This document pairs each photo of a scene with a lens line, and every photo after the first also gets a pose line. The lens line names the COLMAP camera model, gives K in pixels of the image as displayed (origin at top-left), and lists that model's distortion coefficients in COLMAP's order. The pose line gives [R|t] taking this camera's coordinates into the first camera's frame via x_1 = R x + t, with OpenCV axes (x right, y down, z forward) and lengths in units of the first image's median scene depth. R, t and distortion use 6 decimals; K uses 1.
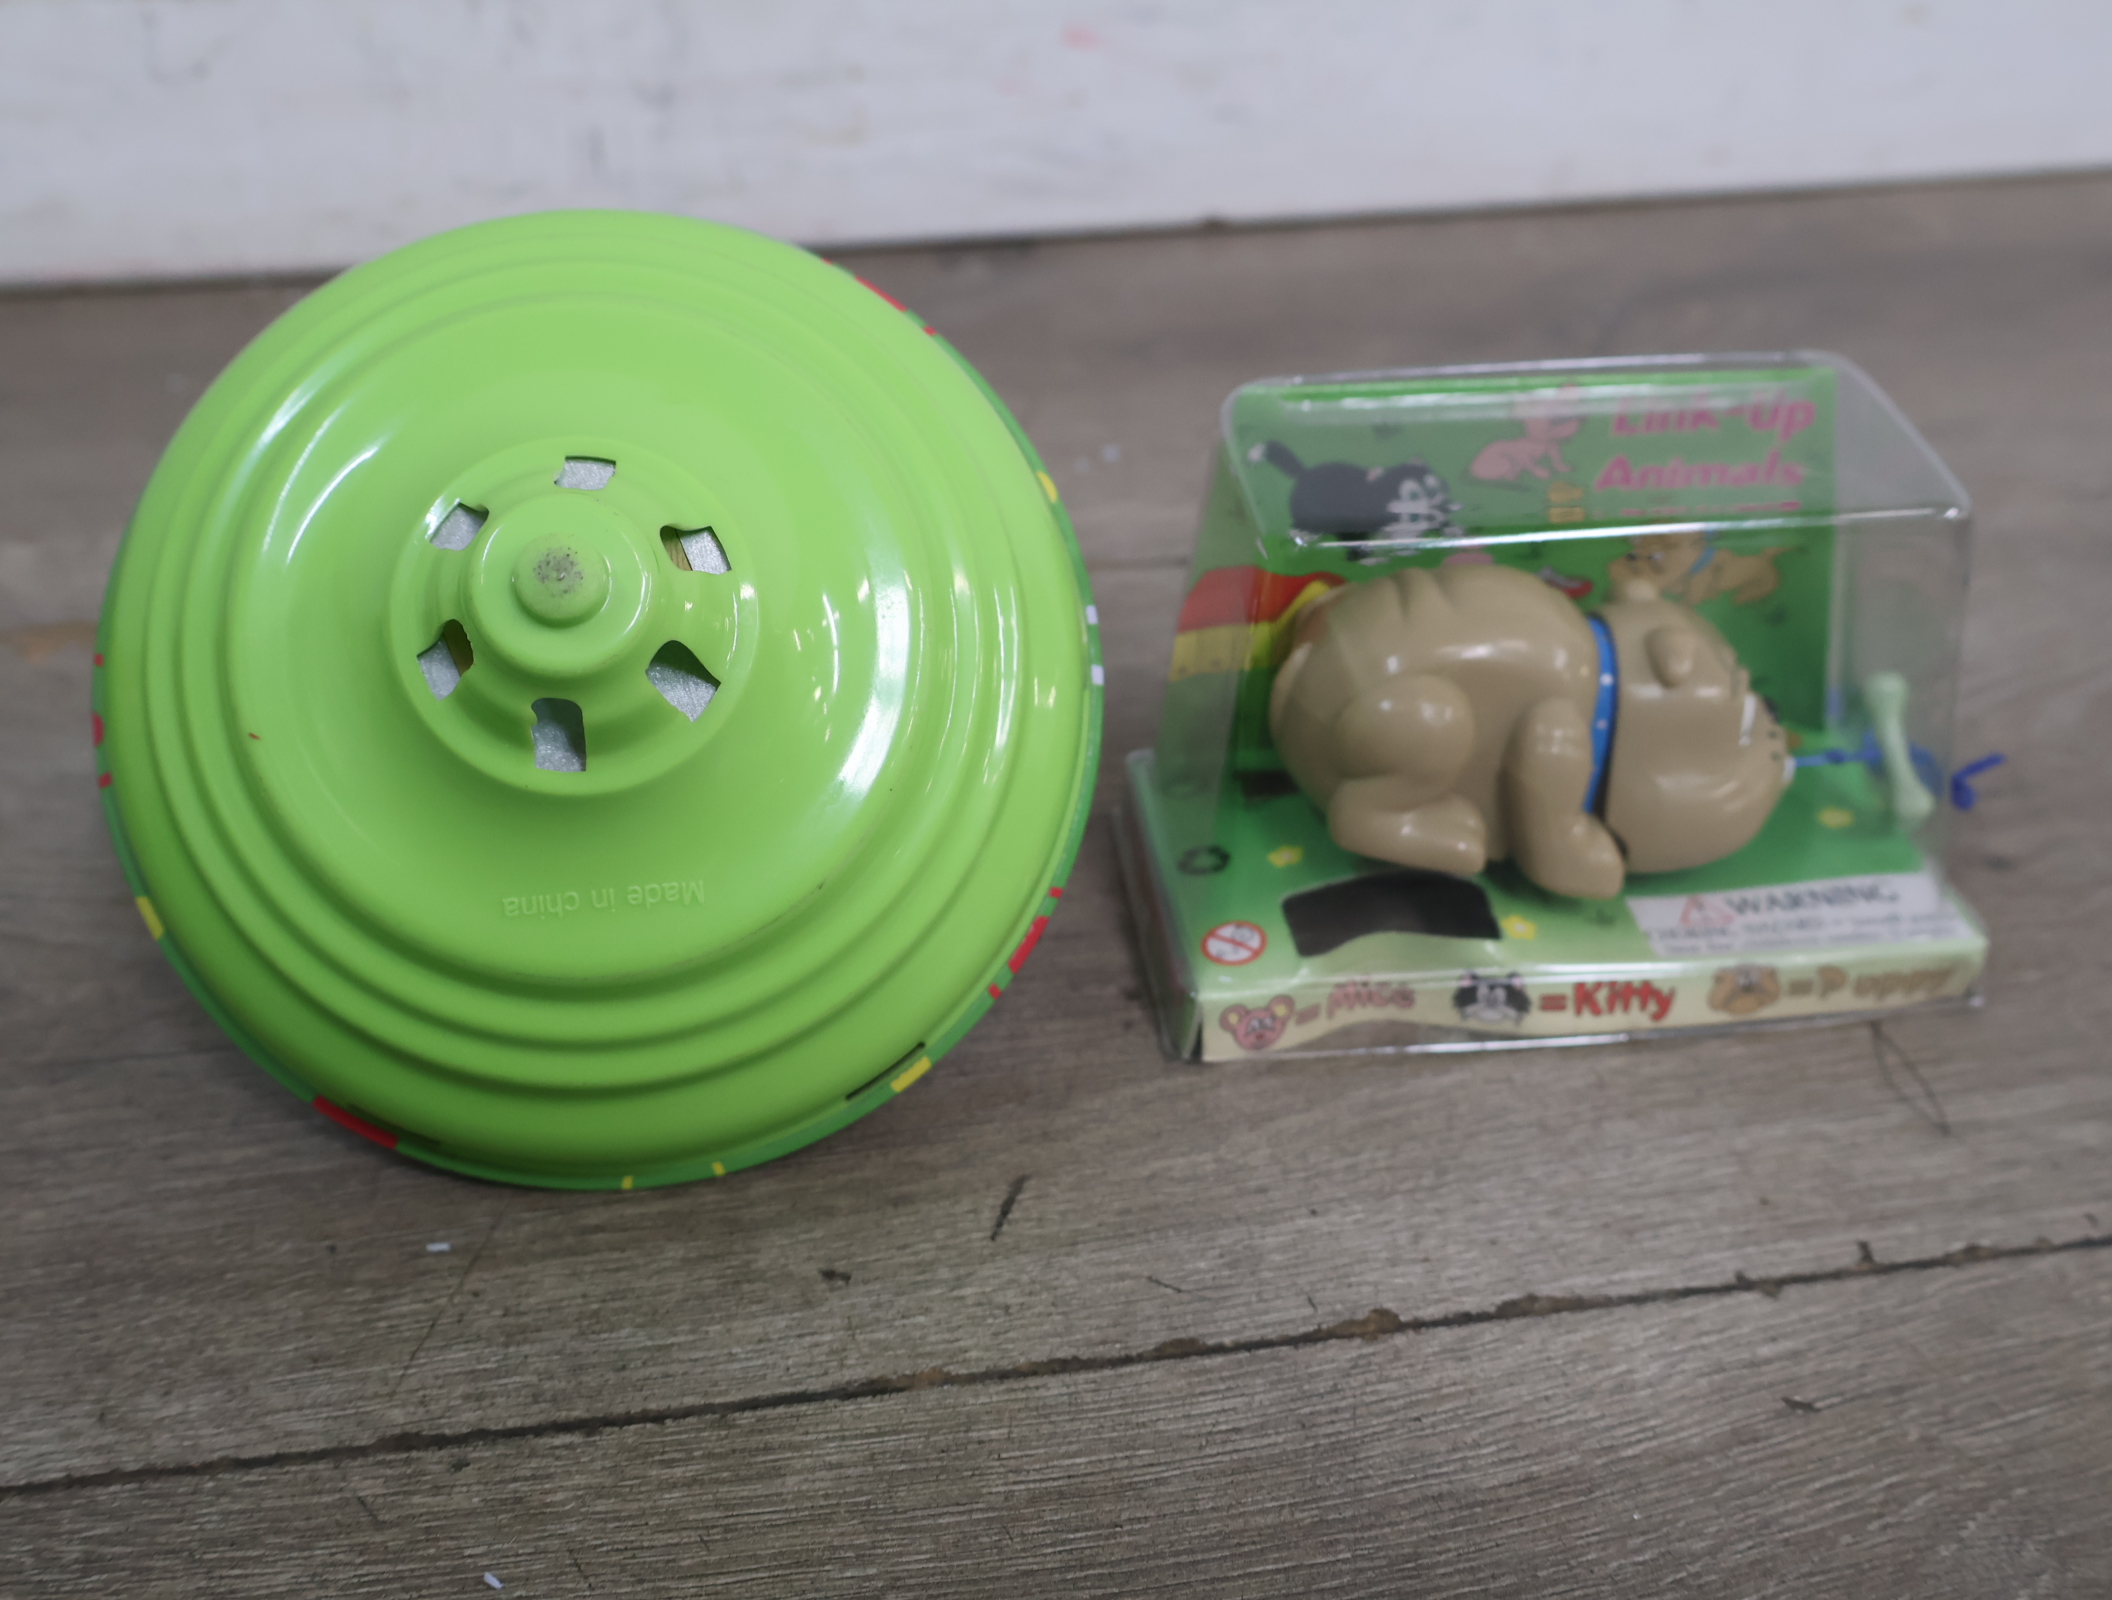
lens RADIAL K [[2420.7, 0, 1056.0], [0, 2420.7, 812.8], [0, 0, 1]] dist [0.008608, 0.000000]
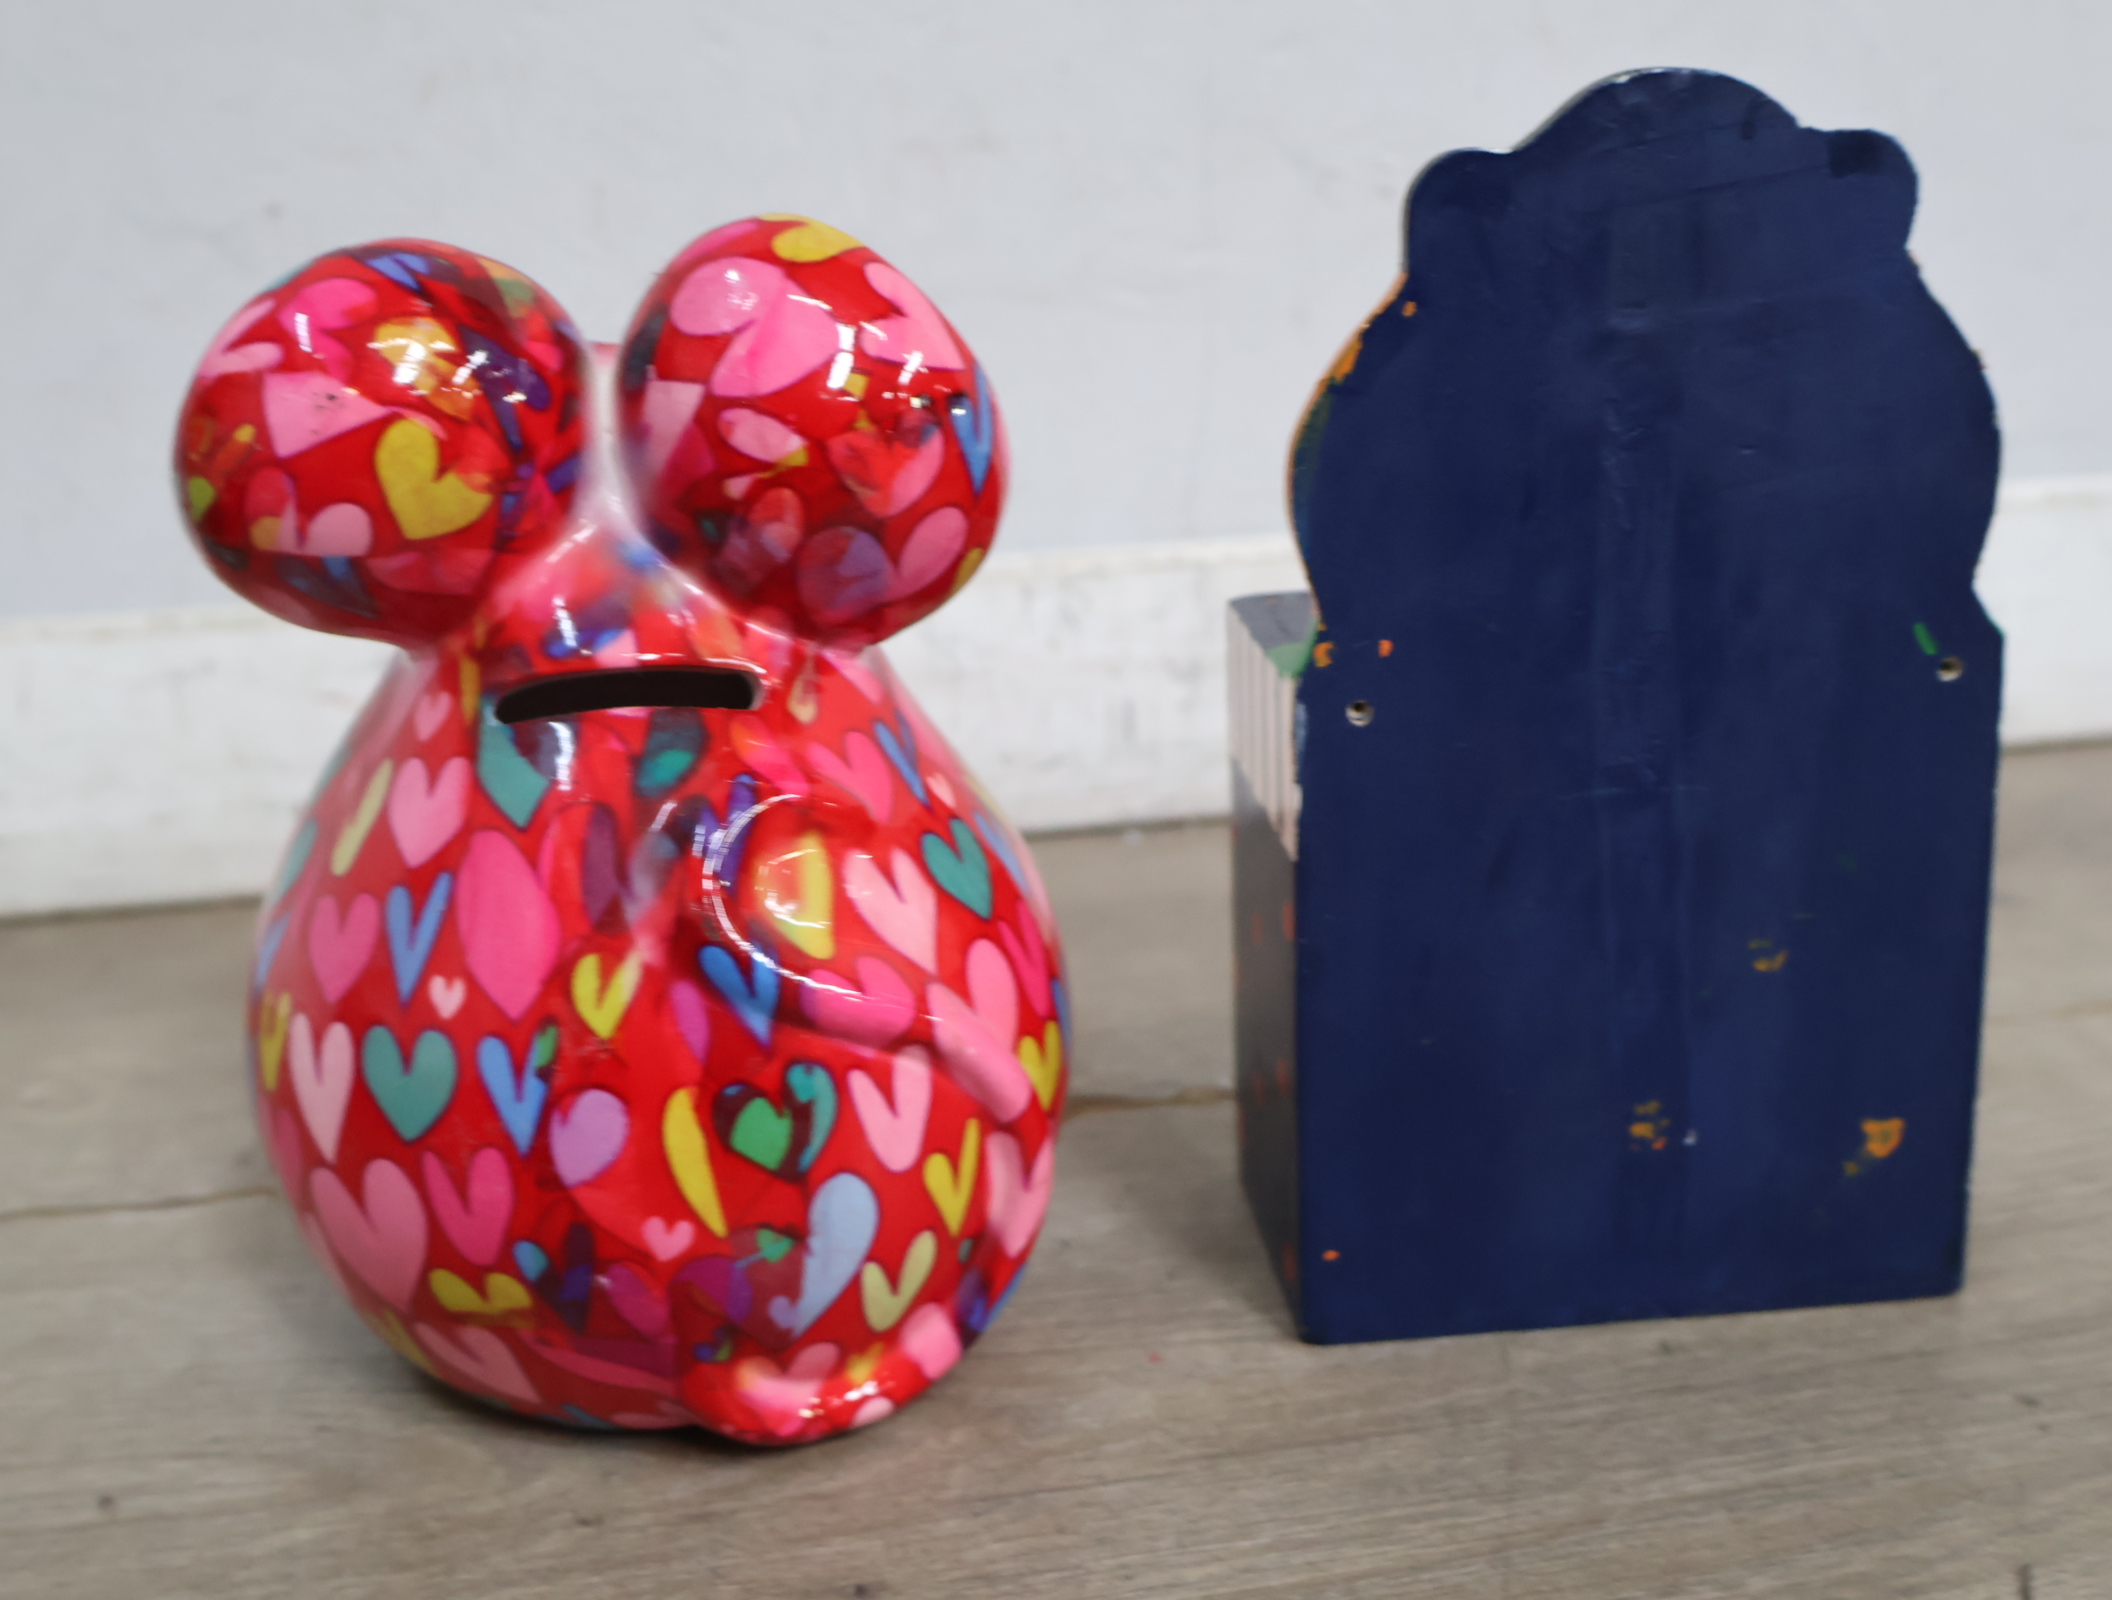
lens RADIAL K [[2420.7, 0, 1045.4], [0, 2420.7, 809.0], [0, 0, 1]] dist [0.008608, 0.000000]
pose [[0.998855, -0.042199, -0.022524, -0.396236], [0.033877, 0.956512, -0.289720, 0.138520], [0.033770, 0.288626, 0.956846, -0.025395]]
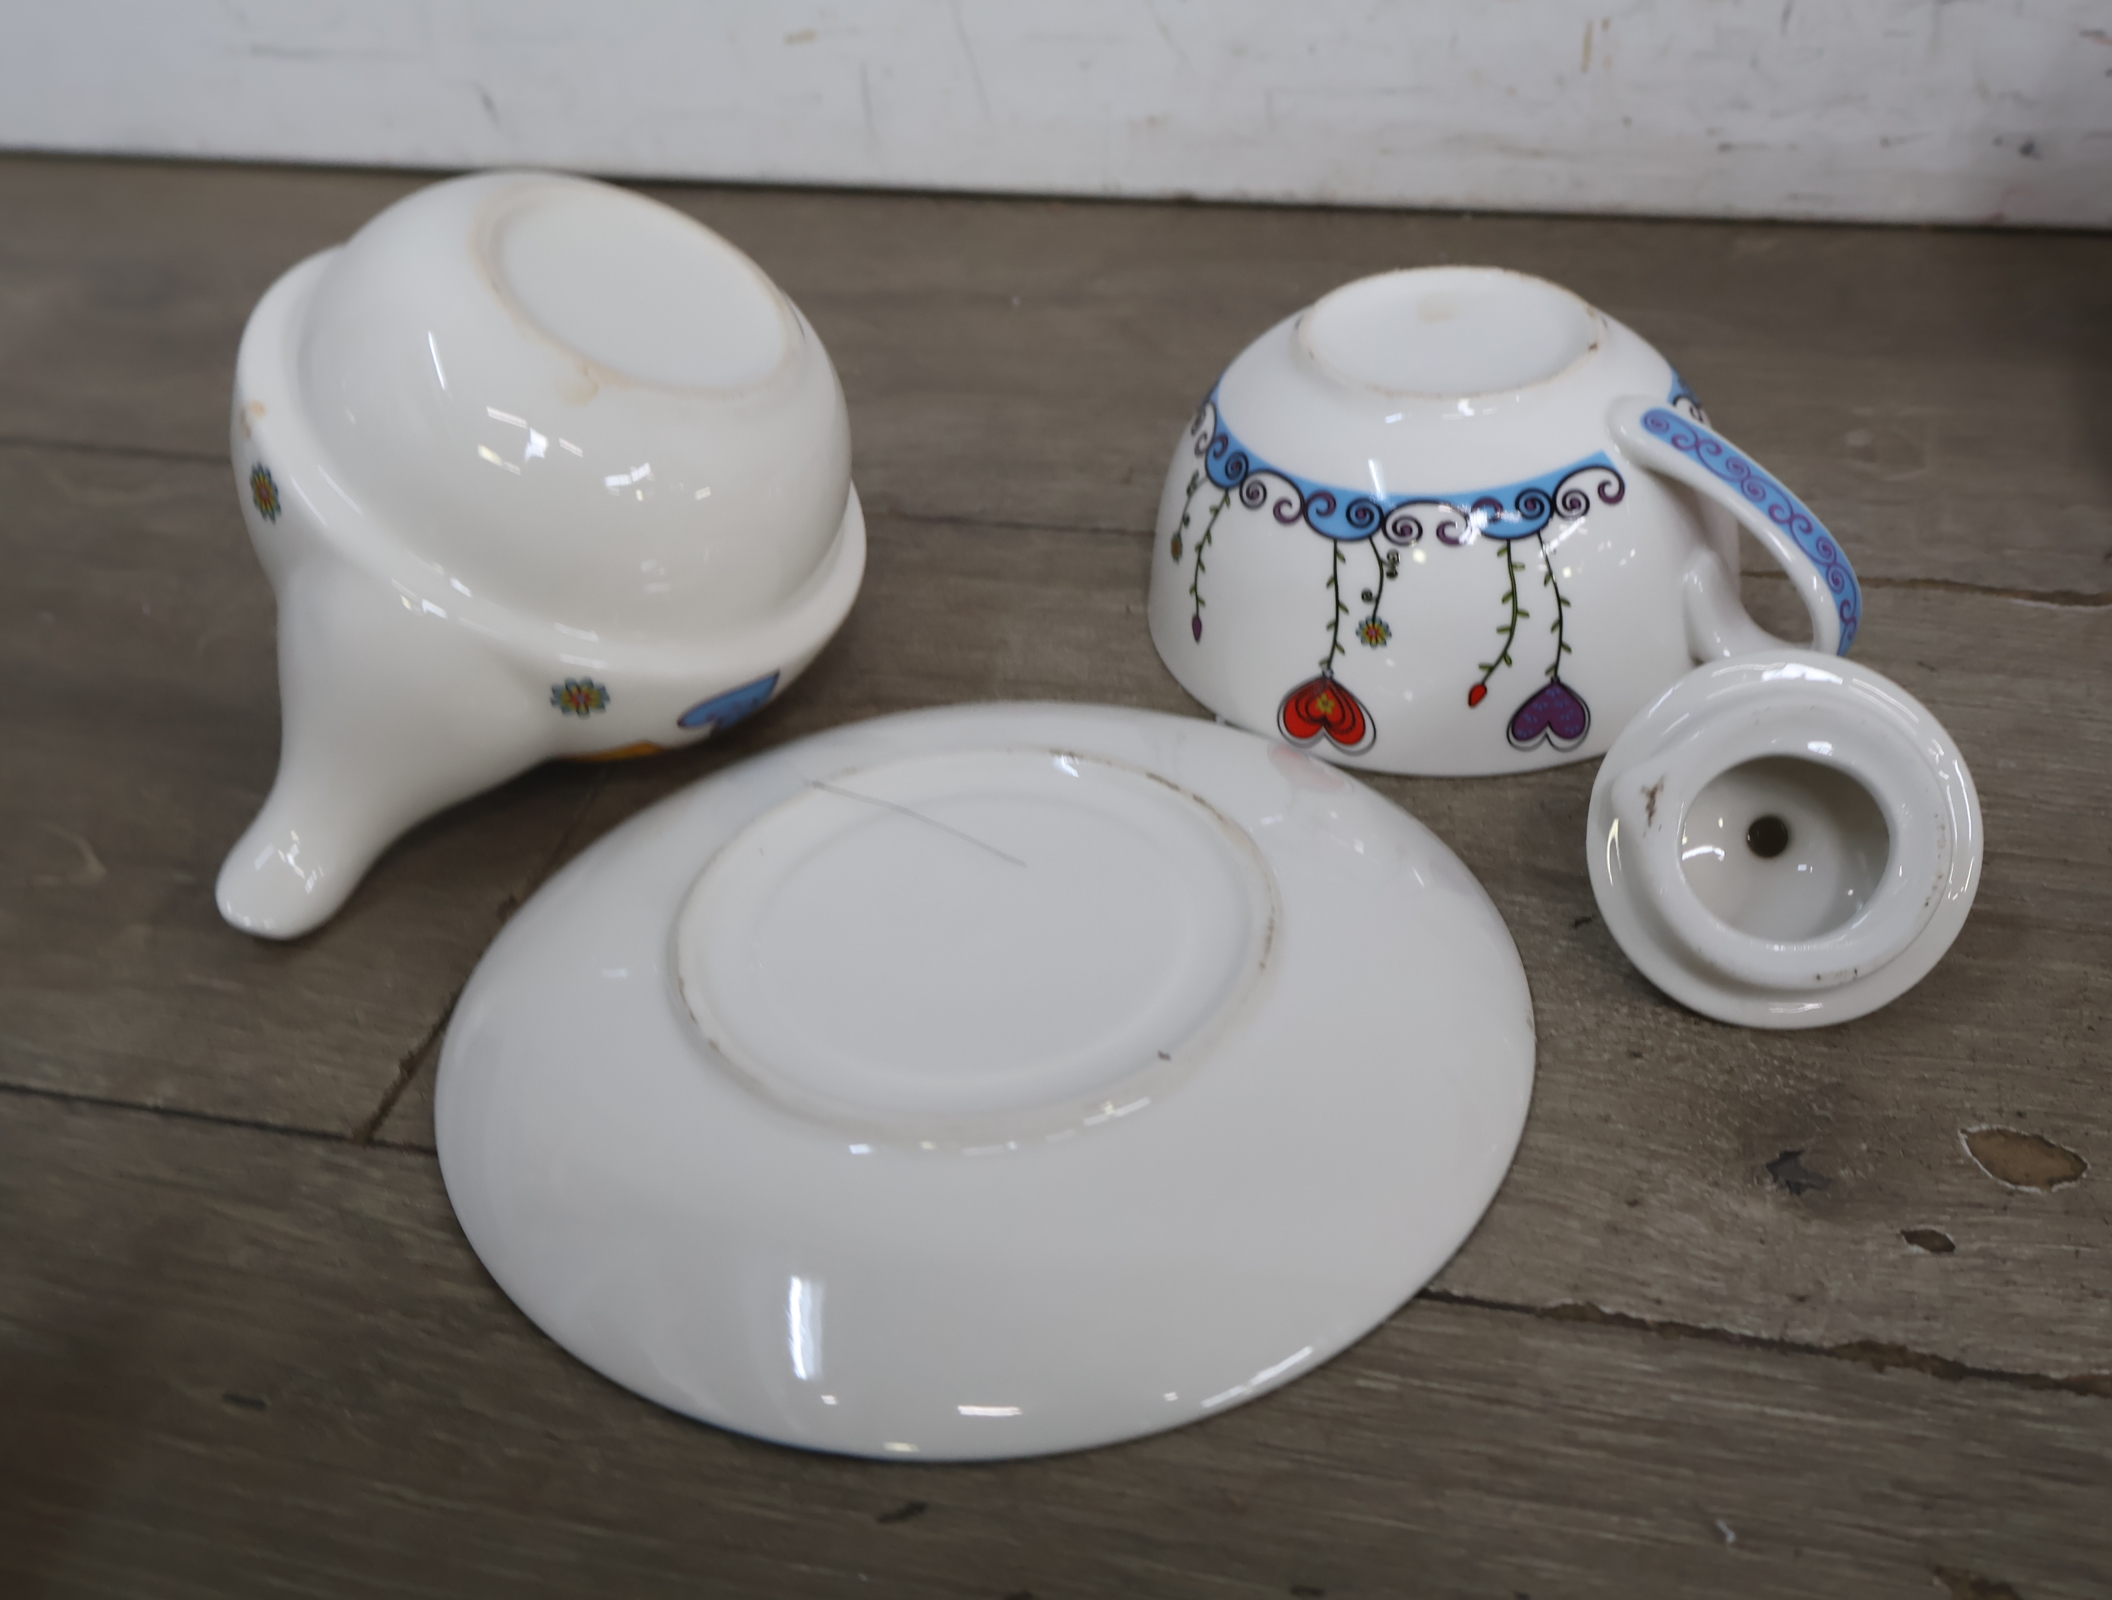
lens RADIAL K [[2420.7, 0, 1053.3], [0, 2420.7, 811.7], [0, 0, 1]] dist [0.008608, 0.000000]
pose [[0.920843, 0.178100, -0.346884, -1.000357], [-0.154483, 0.983434, 0.094831, 0.015226], [0.358027, -0.033737, 0.933102, -0.305724]]
